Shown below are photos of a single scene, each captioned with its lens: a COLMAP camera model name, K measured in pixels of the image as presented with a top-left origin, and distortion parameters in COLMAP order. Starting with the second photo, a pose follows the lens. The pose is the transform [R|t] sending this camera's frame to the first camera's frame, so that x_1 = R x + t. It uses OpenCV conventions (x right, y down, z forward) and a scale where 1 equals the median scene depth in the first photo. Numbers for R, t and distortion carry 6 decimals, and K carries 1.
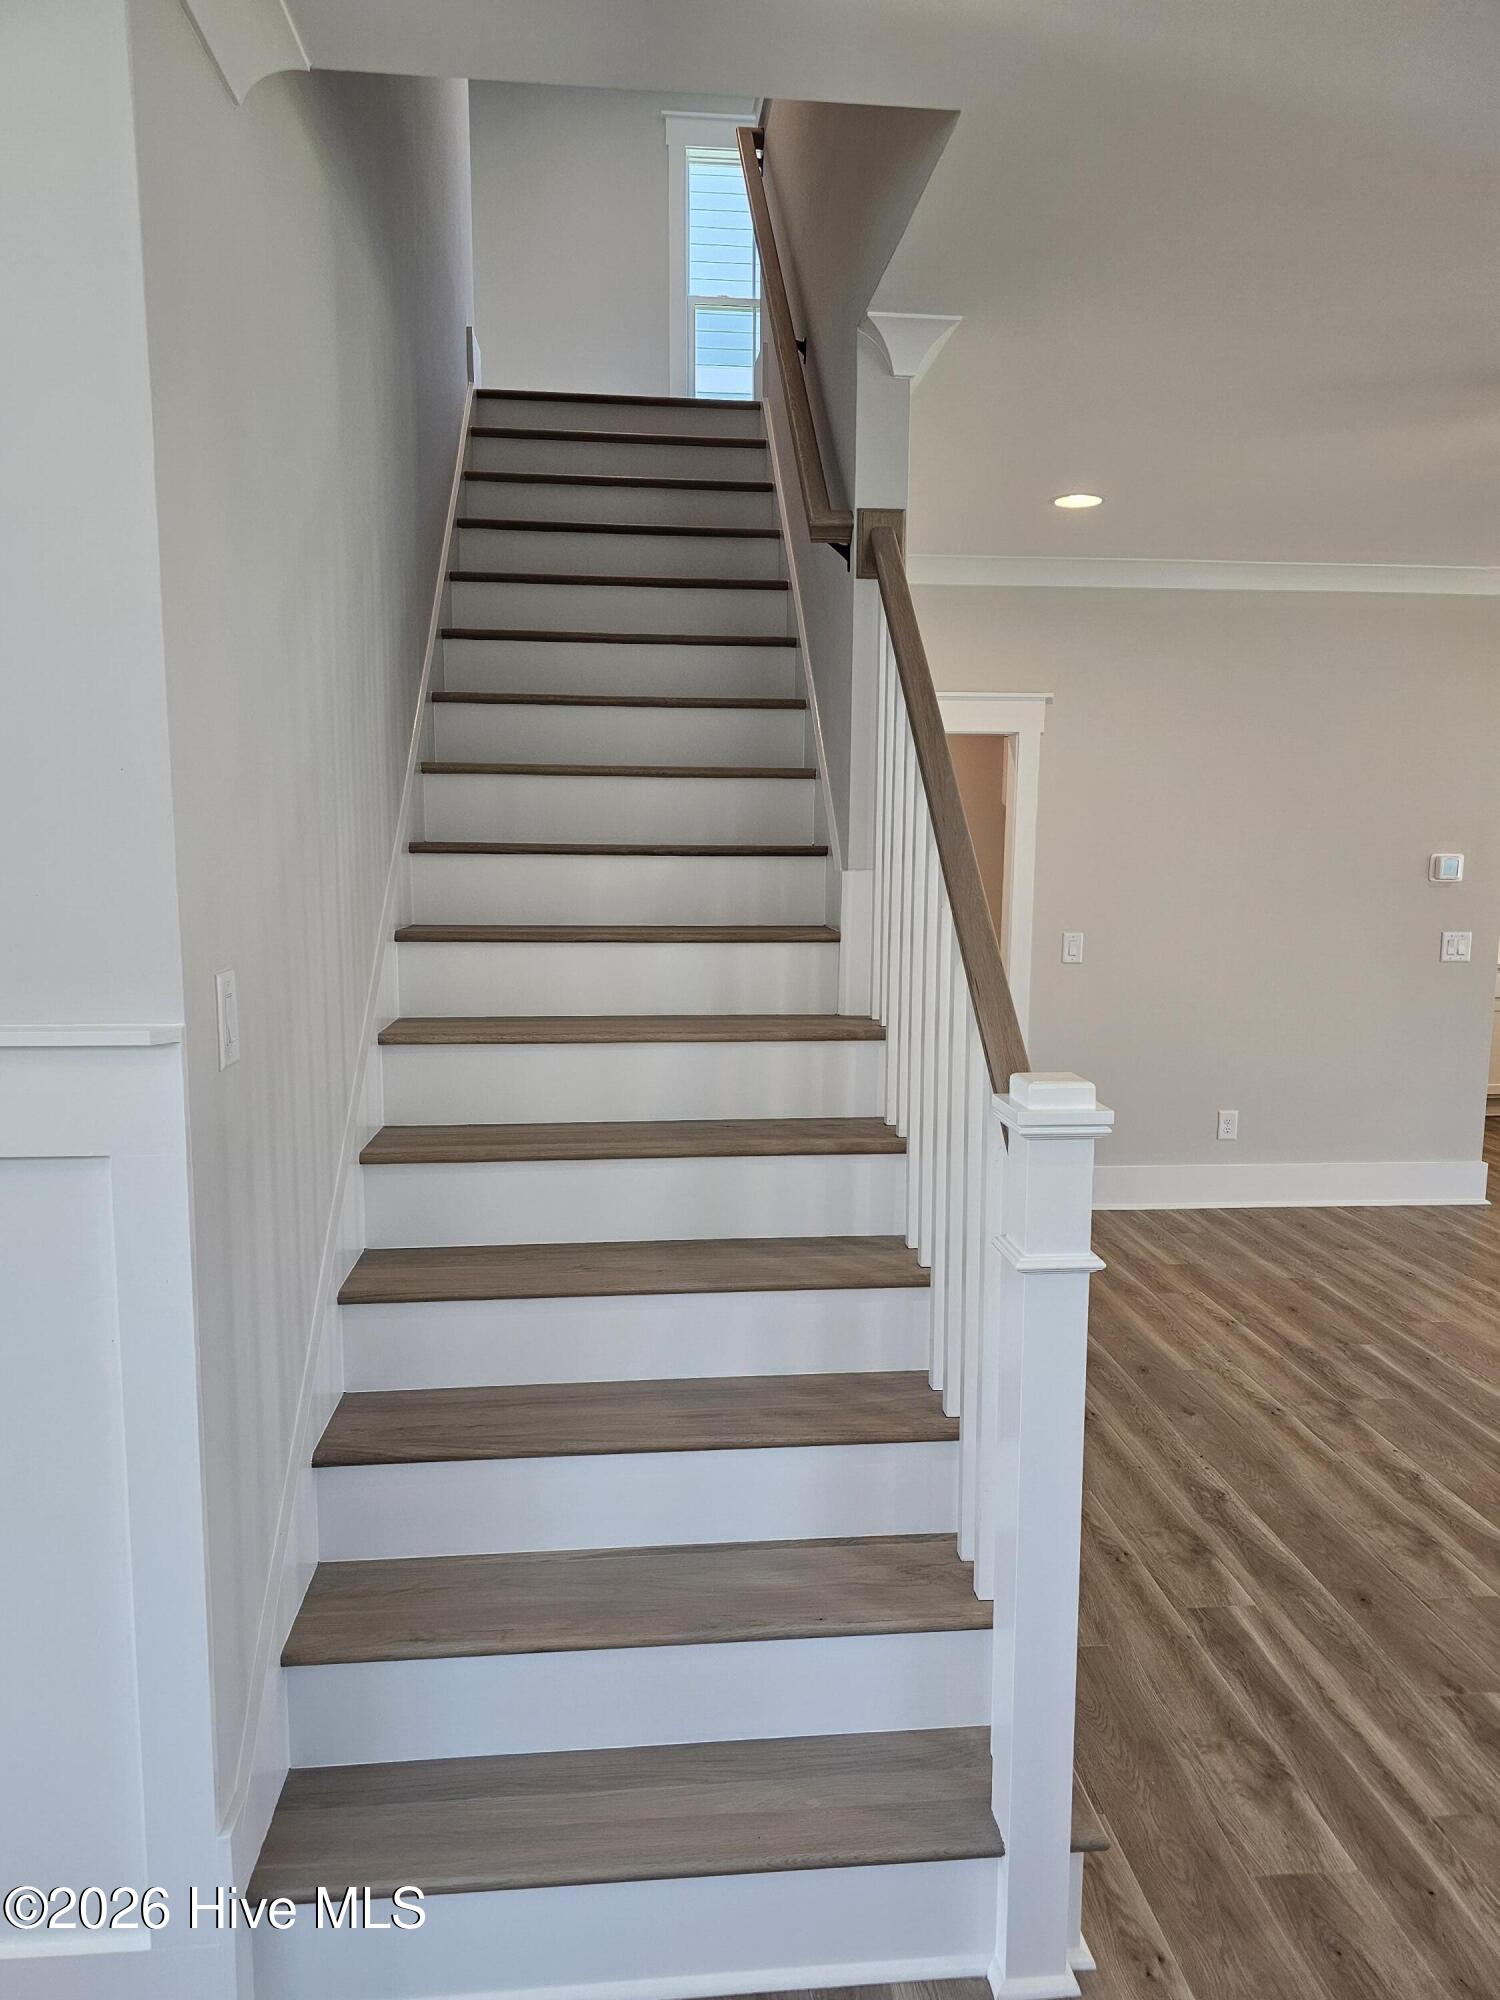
lens RADIAL K [[1343.1, 0, 753.9], [0, 1343.1, 998.3], [0, 0, 1]] dist [0.058549, -0.053603]
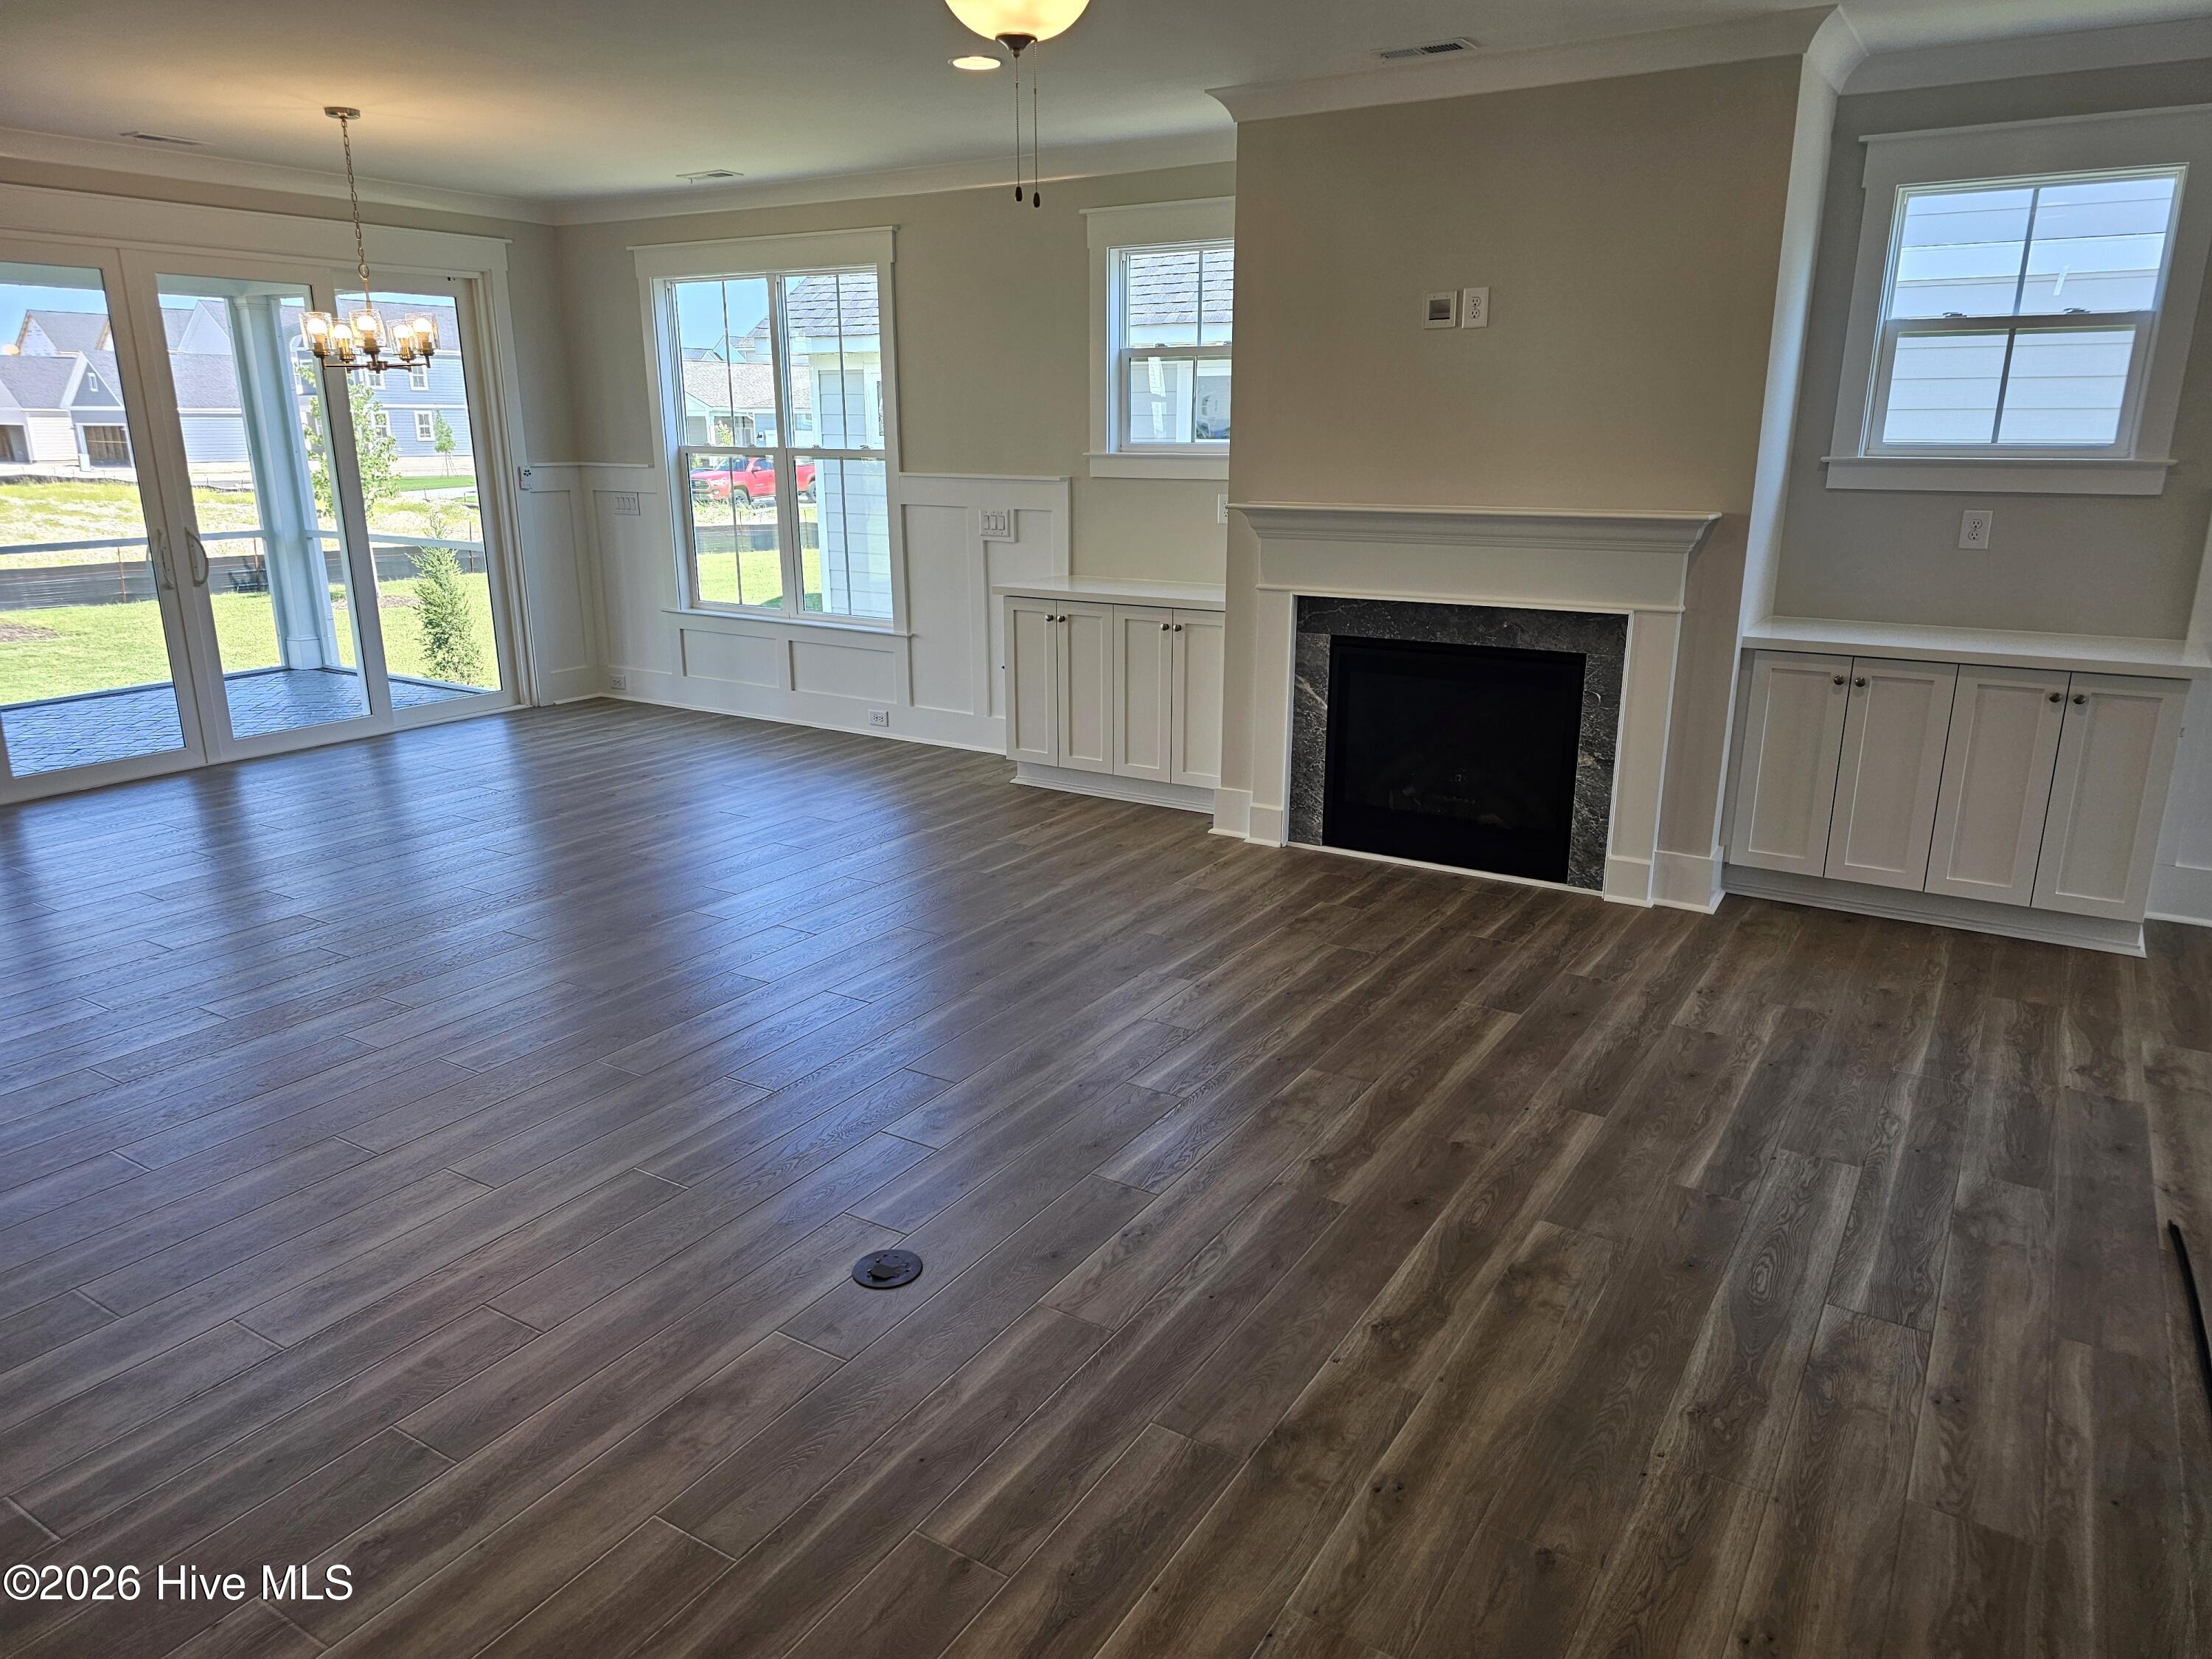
lens RADIAL K [[1485.4, 0, 1111.2], [0, 1485.4, 826.7], [0, 0, 1]] dist [0.058549, -0.053603]
pose [[-0.794849, -0.159525, 0.585463, 0.182165], [0.074079, 0.932098, 0.354549, -0.188762], [-0.602268, 0.325184, -0.729060, 1.602881]]
